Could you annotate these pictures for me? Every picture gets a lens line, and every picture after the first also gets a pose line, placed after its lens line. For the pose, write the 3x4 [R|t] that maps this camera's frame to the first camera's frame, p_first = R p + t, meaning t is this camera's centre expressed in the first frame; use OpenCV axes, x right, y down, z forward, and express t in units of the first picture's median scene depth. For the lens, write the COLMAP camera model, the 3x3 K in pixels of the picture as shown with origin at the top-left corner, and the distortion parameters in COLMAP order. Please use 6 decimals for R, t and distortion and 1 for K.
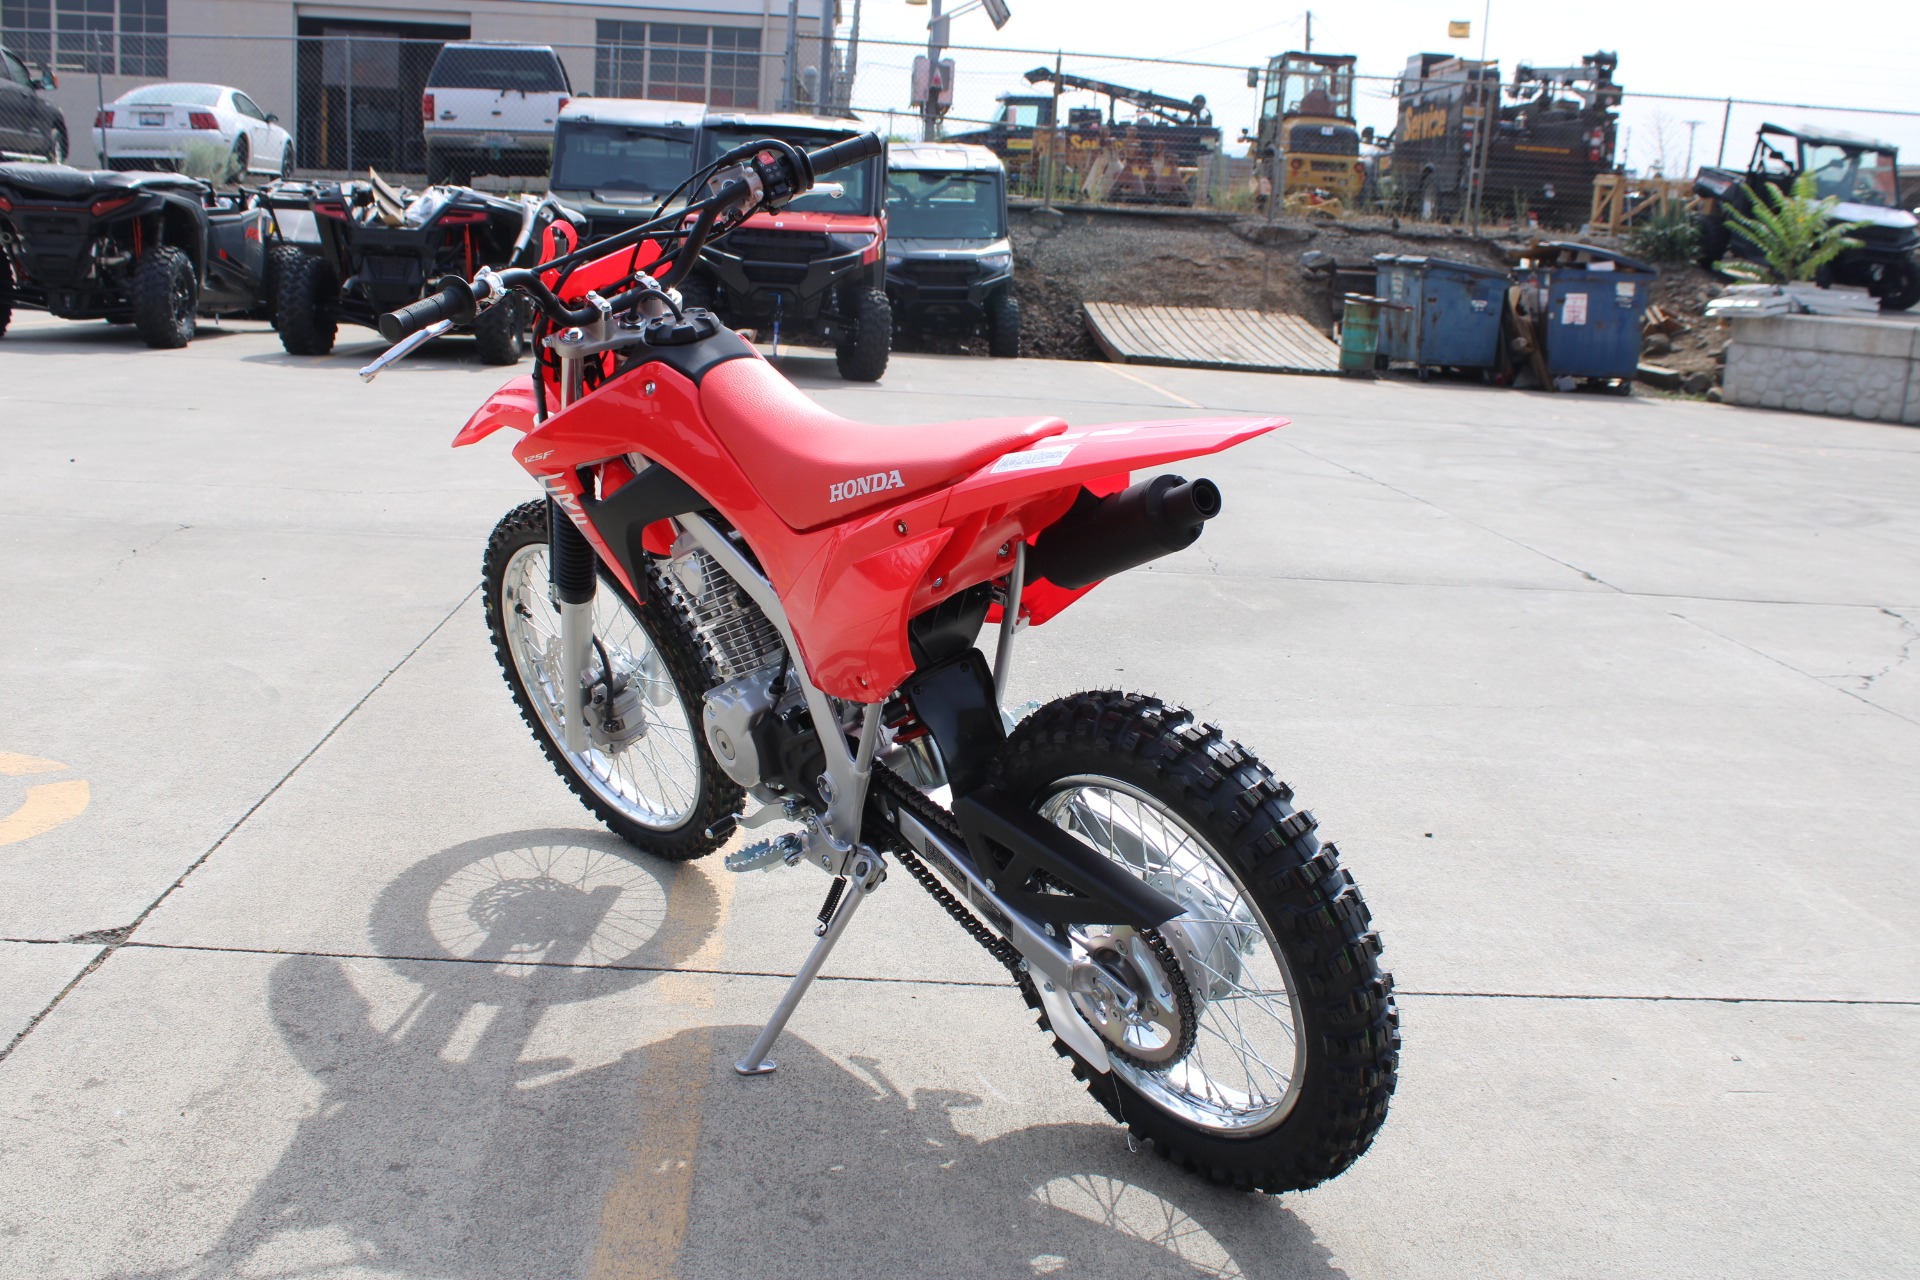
lens RADIAL K [[1913.2, 0, 963.9], [0, 1913.2, 634.8], [0, 0, 1]] dist [-0.150041, 0.182726]
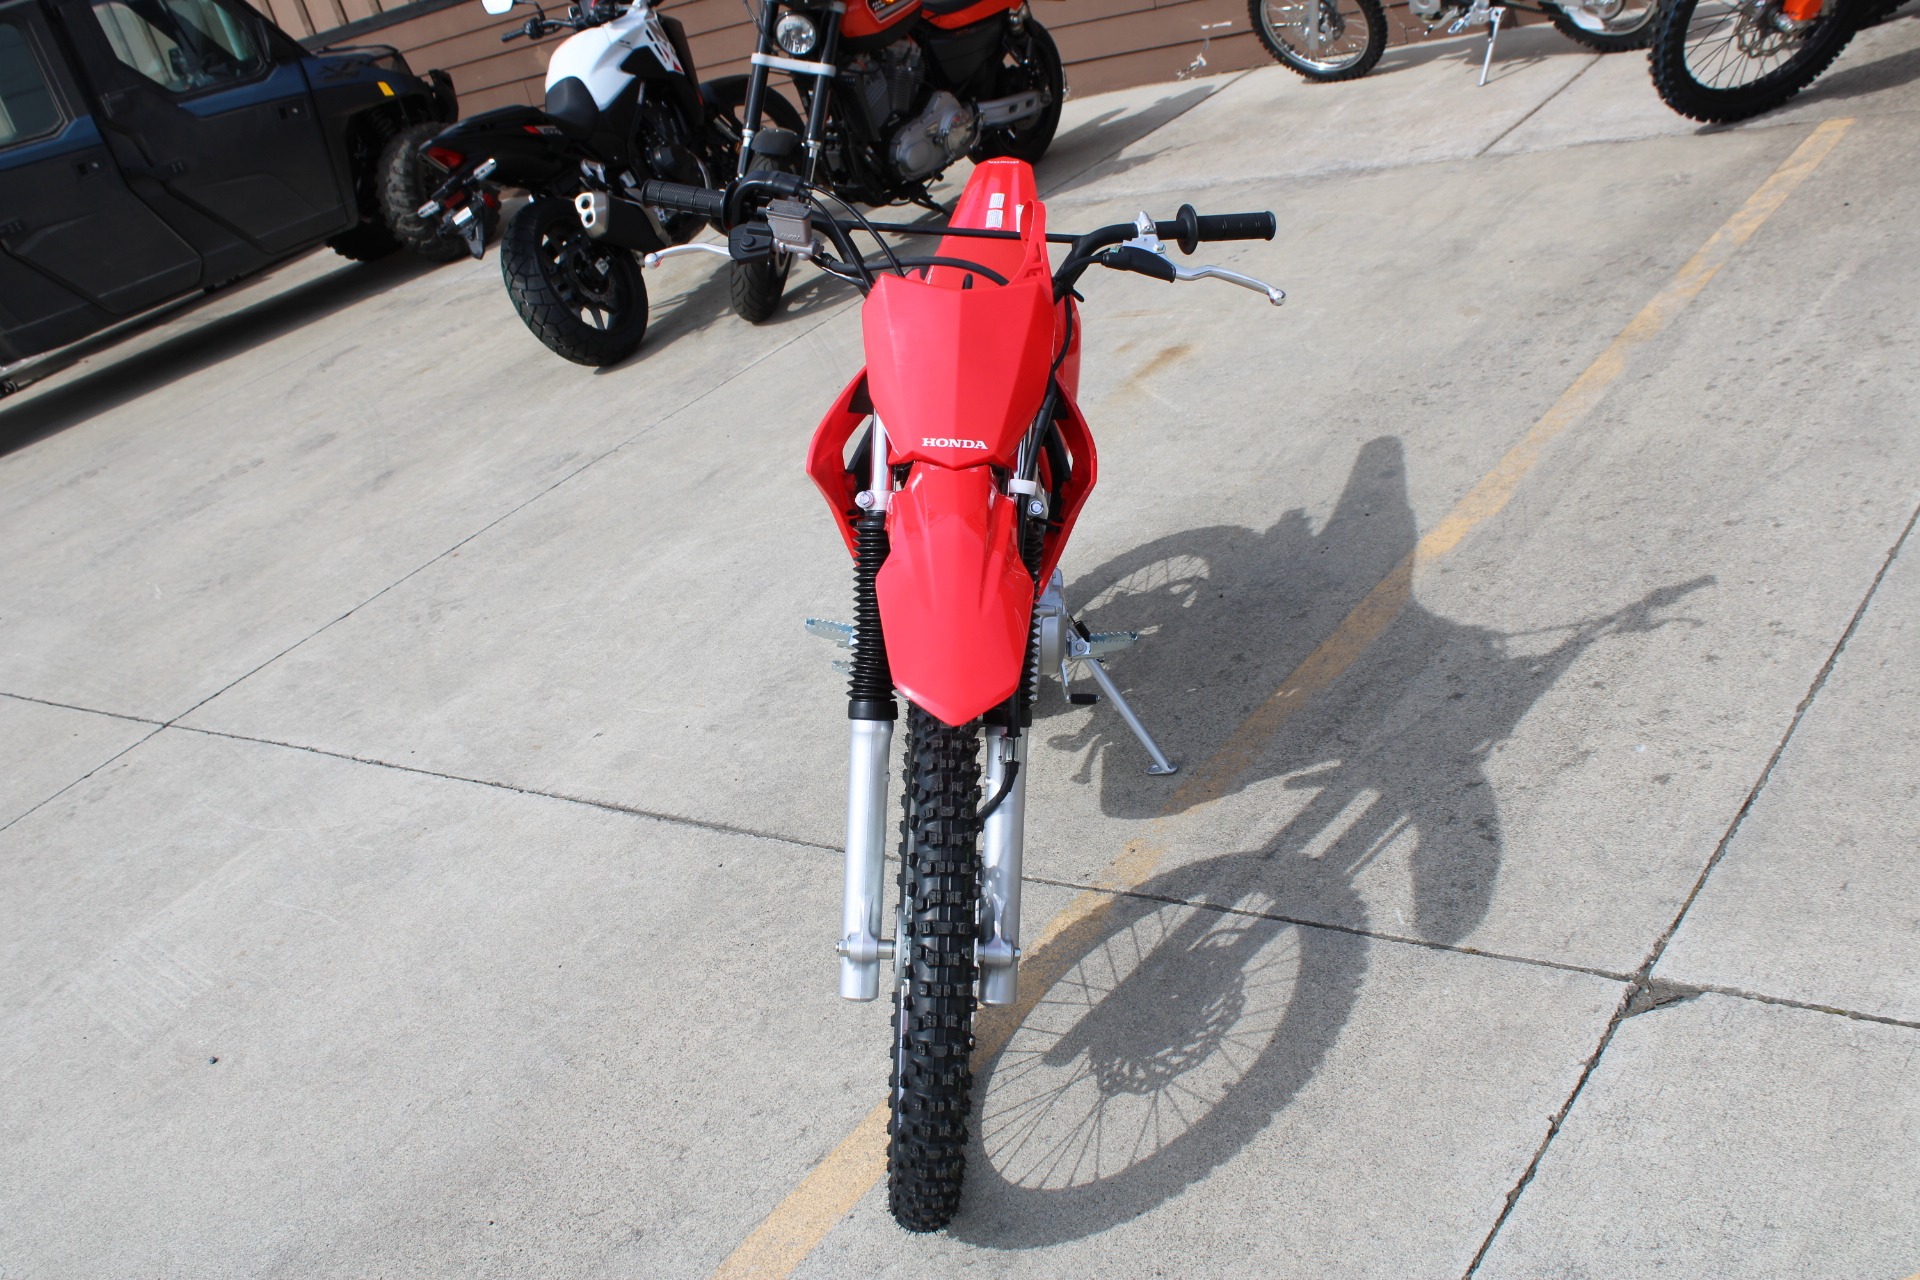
lens RADIAL K [[1905.1, 0, 960.0], [0, 1905.1, 640.0], [0, 0, 1]] dist [-0.134630, 0.149589]
pose [[-0.723077, -0.136367, 0.677174, -0.112171], [0.371252, 0.749983, 0.547446, -0.076523], [-0.582523, 0.647247, -0.491669, 0.213527]]
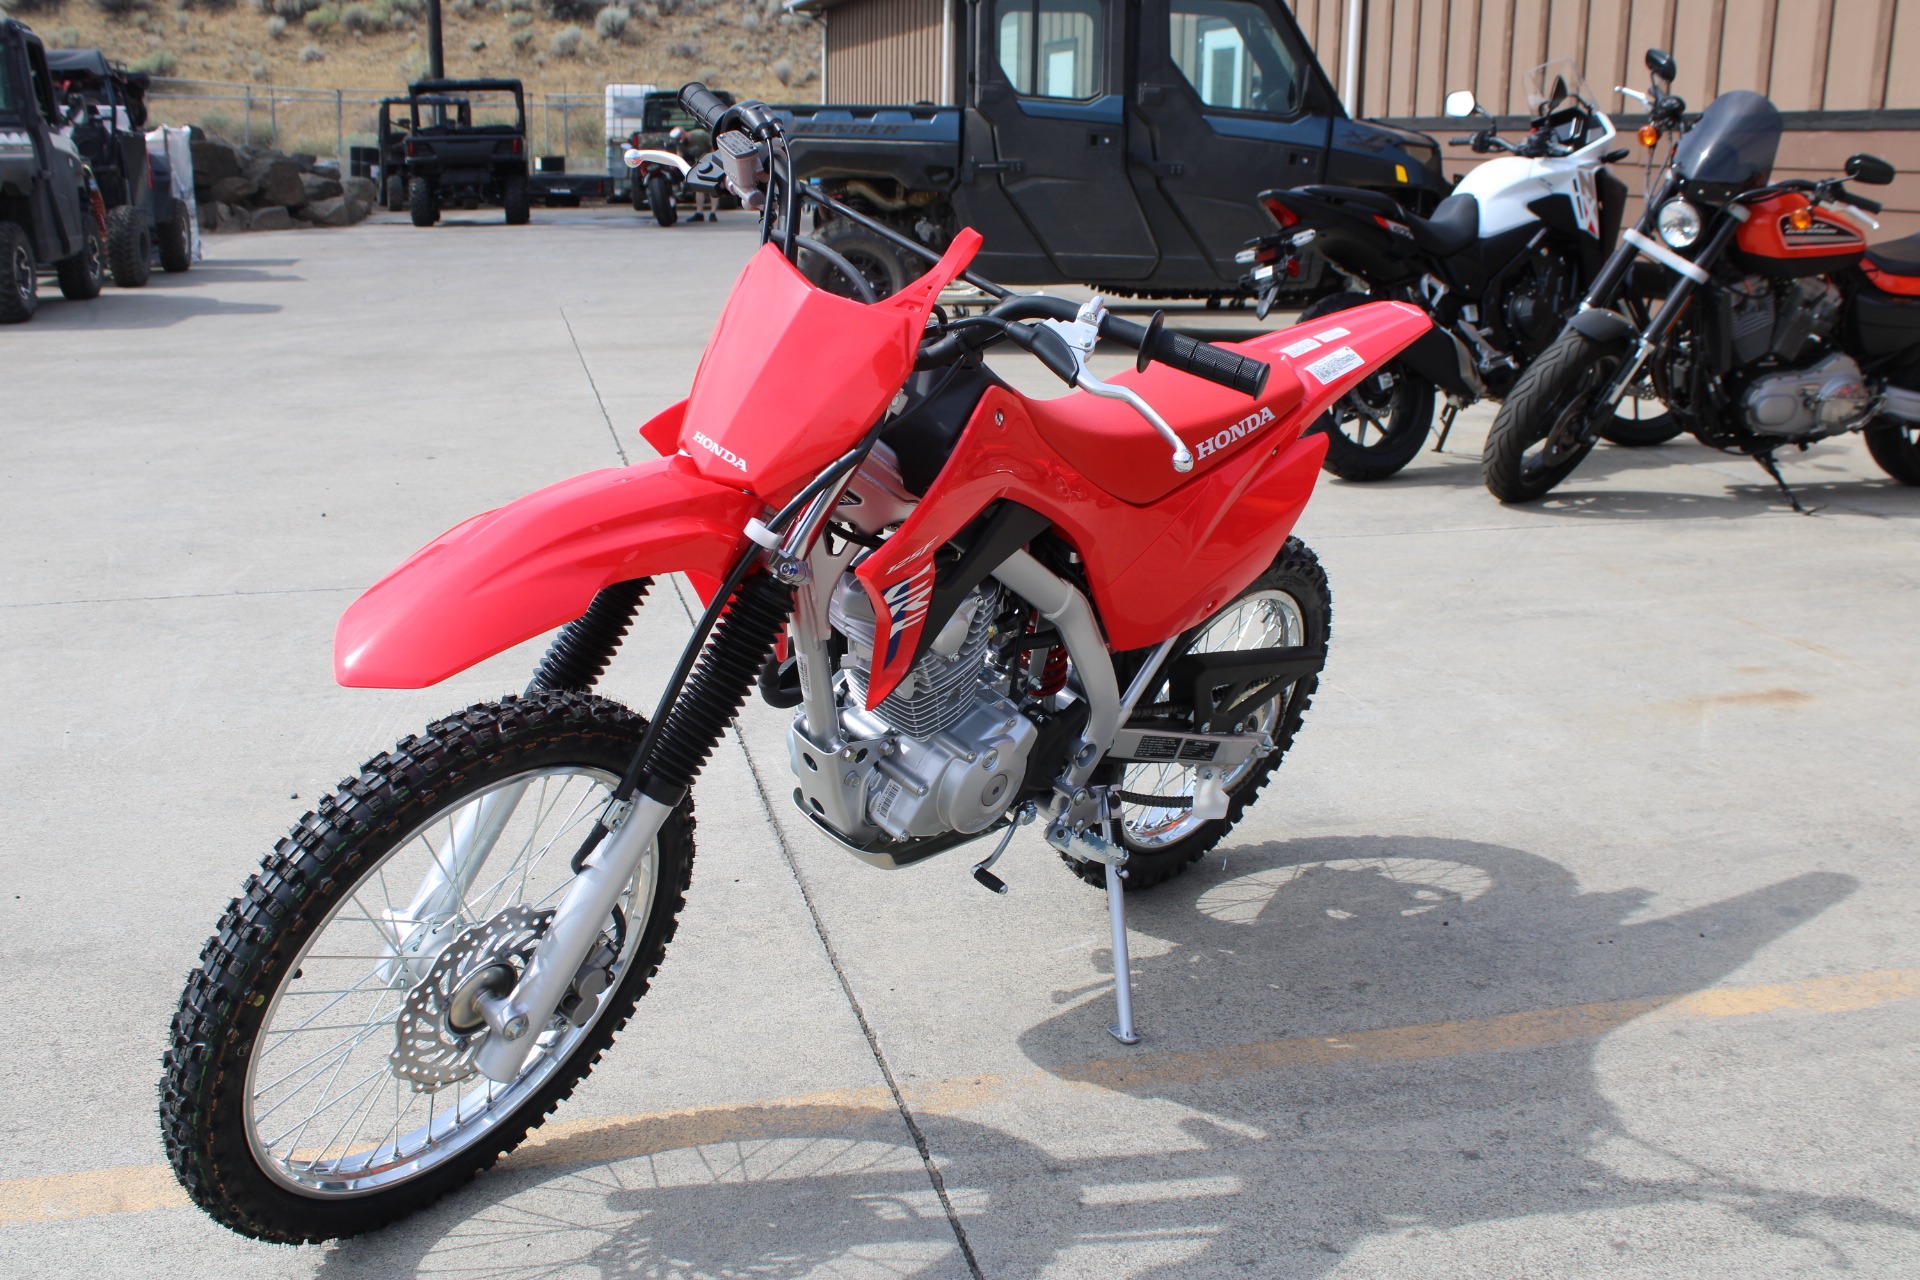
lens RADIAL K [[1905.1, 0, 960.0], [0, 1905.1, 640.0], [0, 0, 1]] dist [-0.134630, 0.149589]
pose [[-0.168018, -0.307631, 0.936554, -0.127066], [0.182368, 0.923961, 0.336211, -0.042257], [-0.968768, 0.227287, -0.099140, 0.146777]]
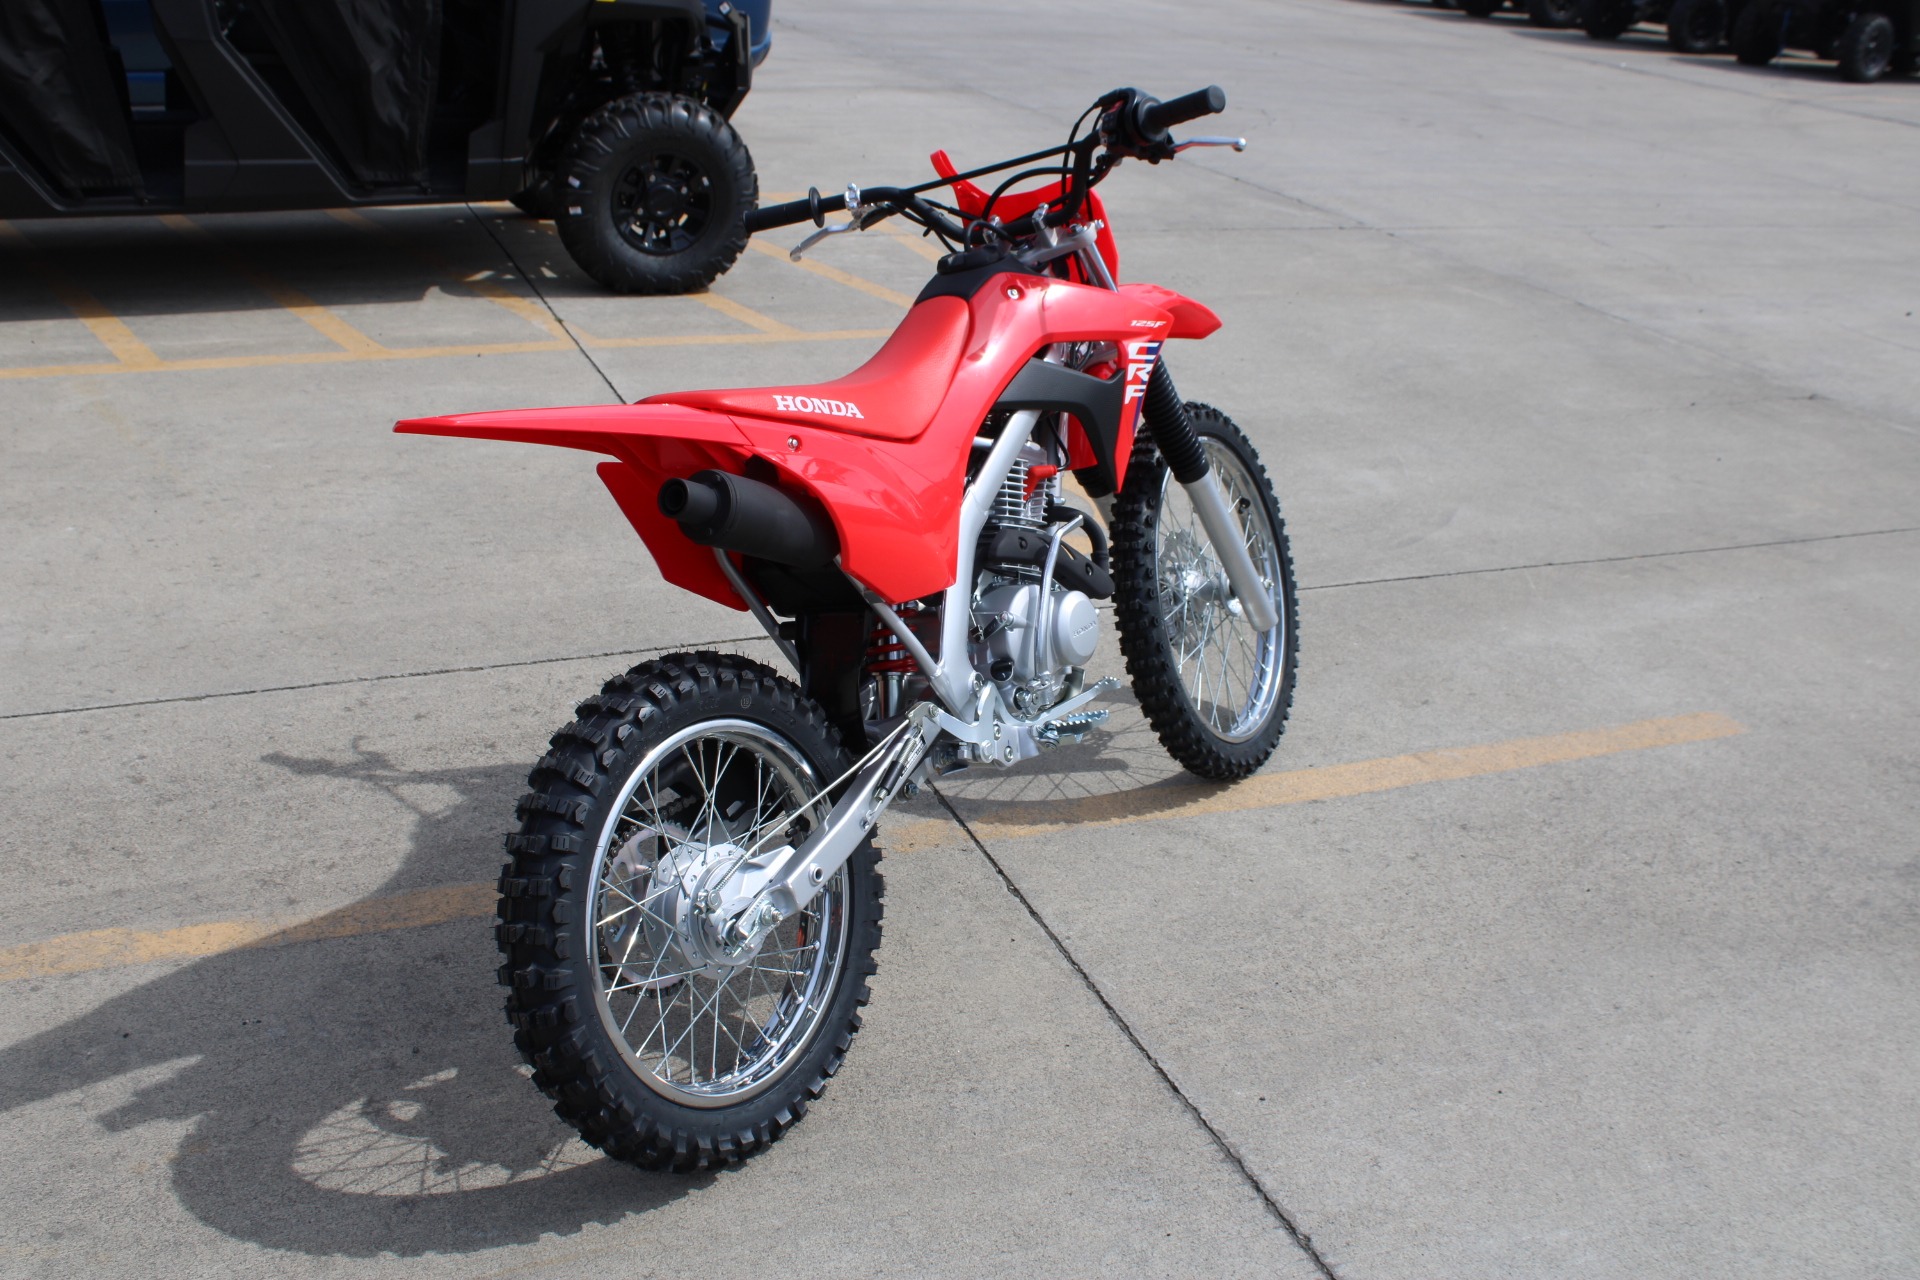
lens RADIAL K [[1905.1, 0, 960.0], [0, 1905.1, 640.0], [0, 0, 1]] dist [-0.134630, 0.149589]
pose [[0.310740, 0.331580, -0.890783, 0.118715], [-0.228477, 0.935757, 0.268619, -0.033126], [0.922626, 0.120053, 0.366536, 0.082937]]
